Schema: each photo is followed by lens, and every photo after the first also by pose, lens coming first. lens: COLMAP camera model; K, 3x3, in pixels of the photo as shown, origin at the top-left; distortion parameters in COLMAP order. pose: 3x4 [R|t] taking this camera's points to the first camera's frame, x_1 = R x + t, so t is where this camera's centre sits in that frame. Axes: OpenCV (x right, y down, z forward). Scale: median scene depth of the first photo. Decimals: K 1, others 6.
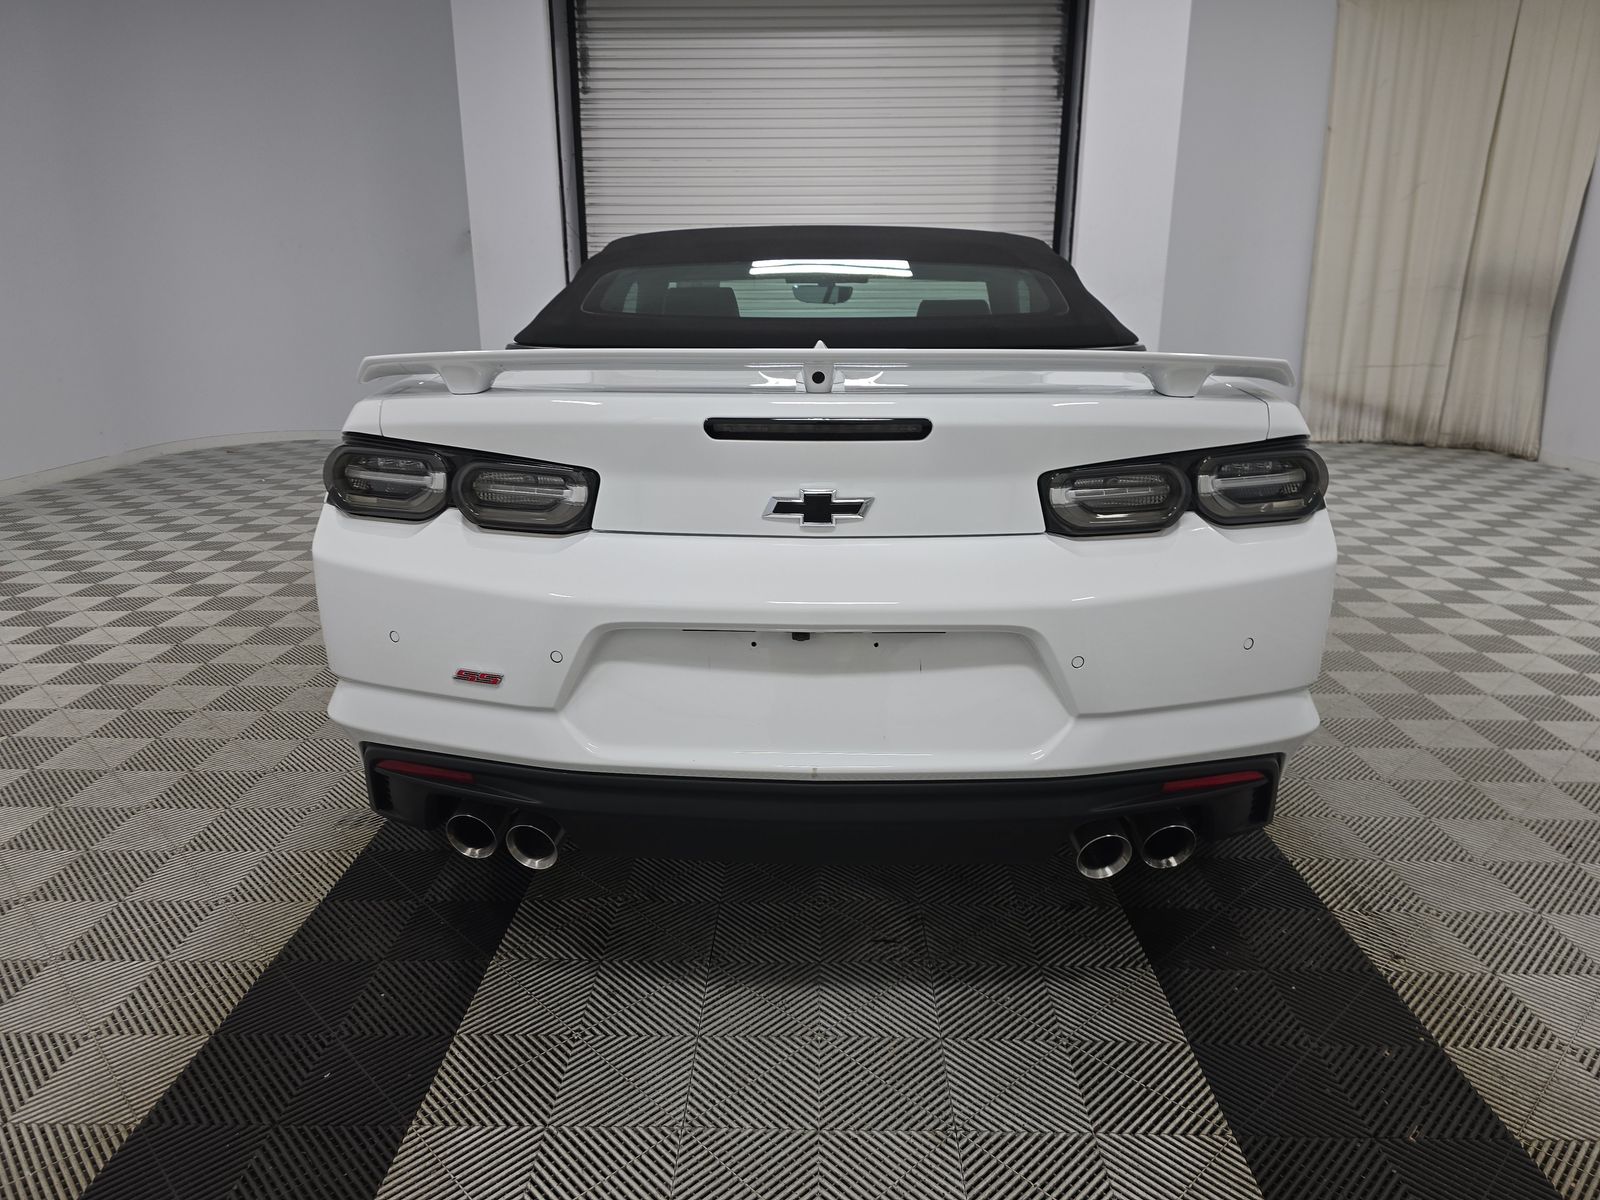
lens RADIAL K [[1086.9, 0, 788.9], [0, 1086.9, 600.6], [0, 0, 1]] dist [0.003857, -0.003492]
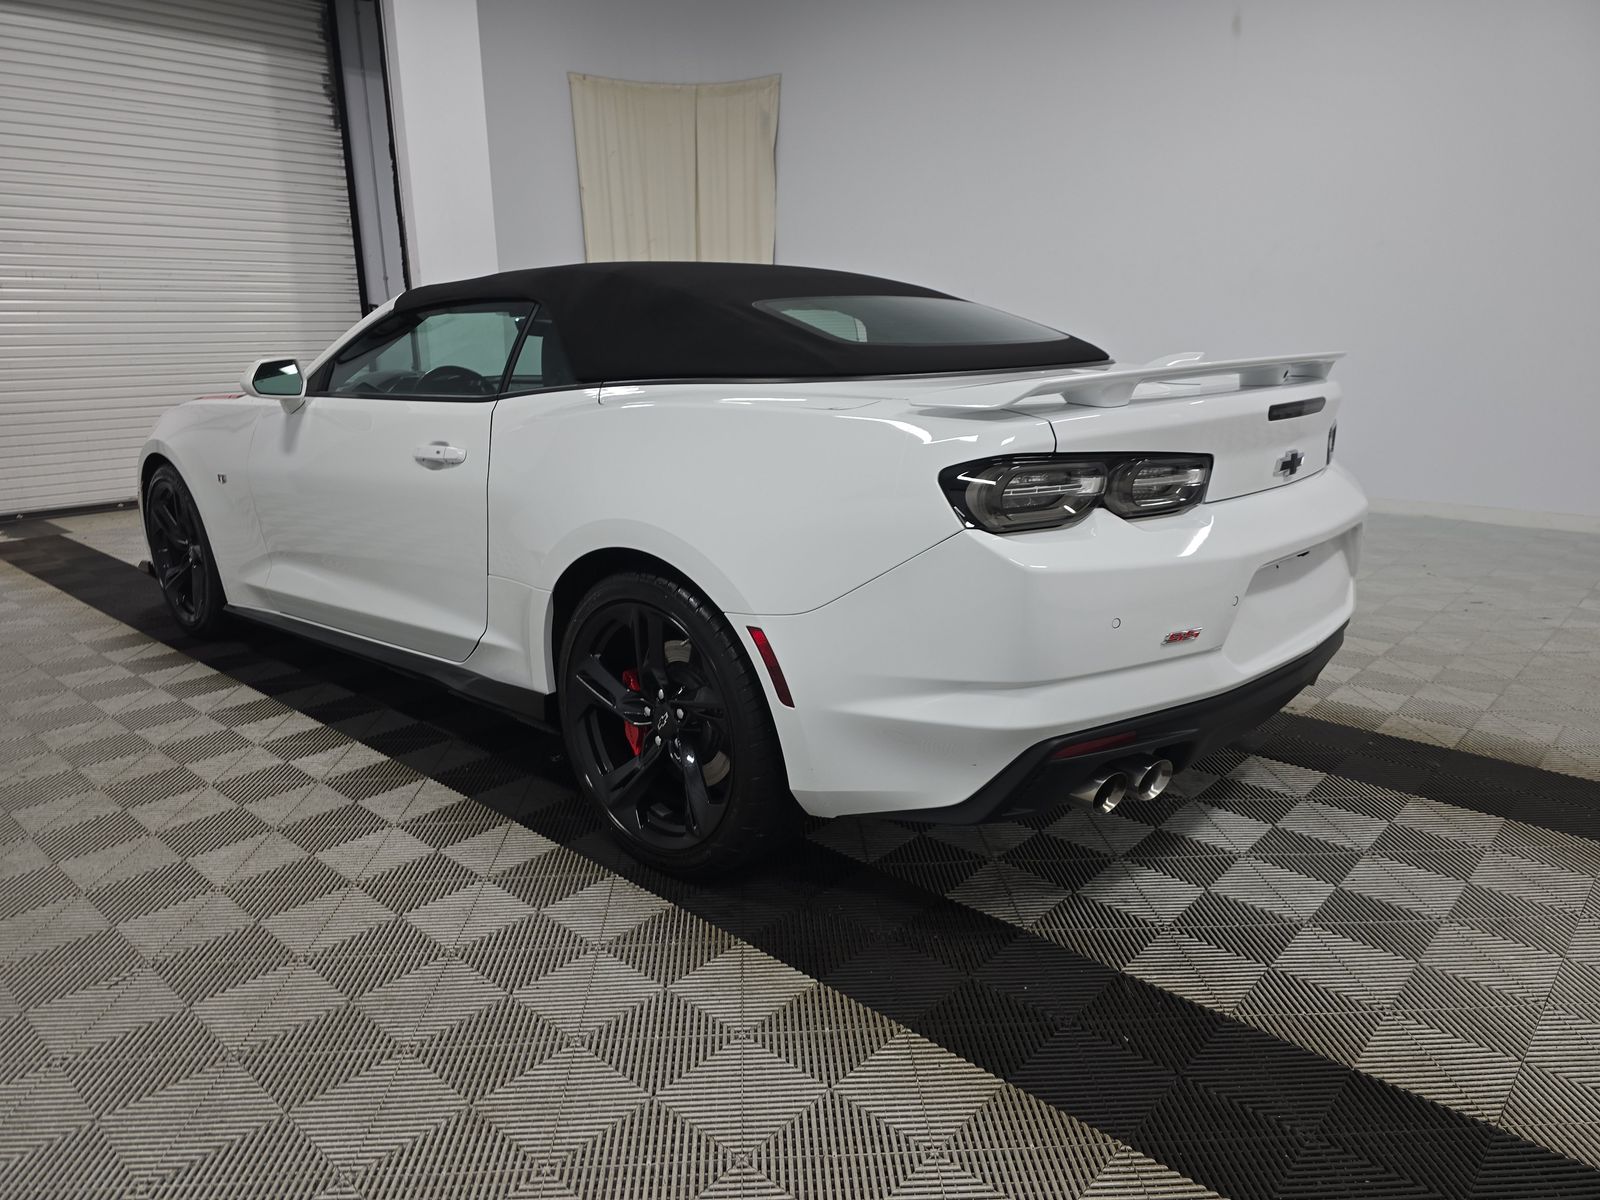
lens RADIAL K [[1086.9, 0, 788.9], [0, 1086.9, 600.6], [0, 0, 1]] dist [0.003857, -0.003492]
pose [[0.646969, -0.185829, 0.739526, -0.291321], [0.208758, 0.975961, 0.062611, -0.027016], [-0.733383, 0.113874, 0.670210, 0.100927]]
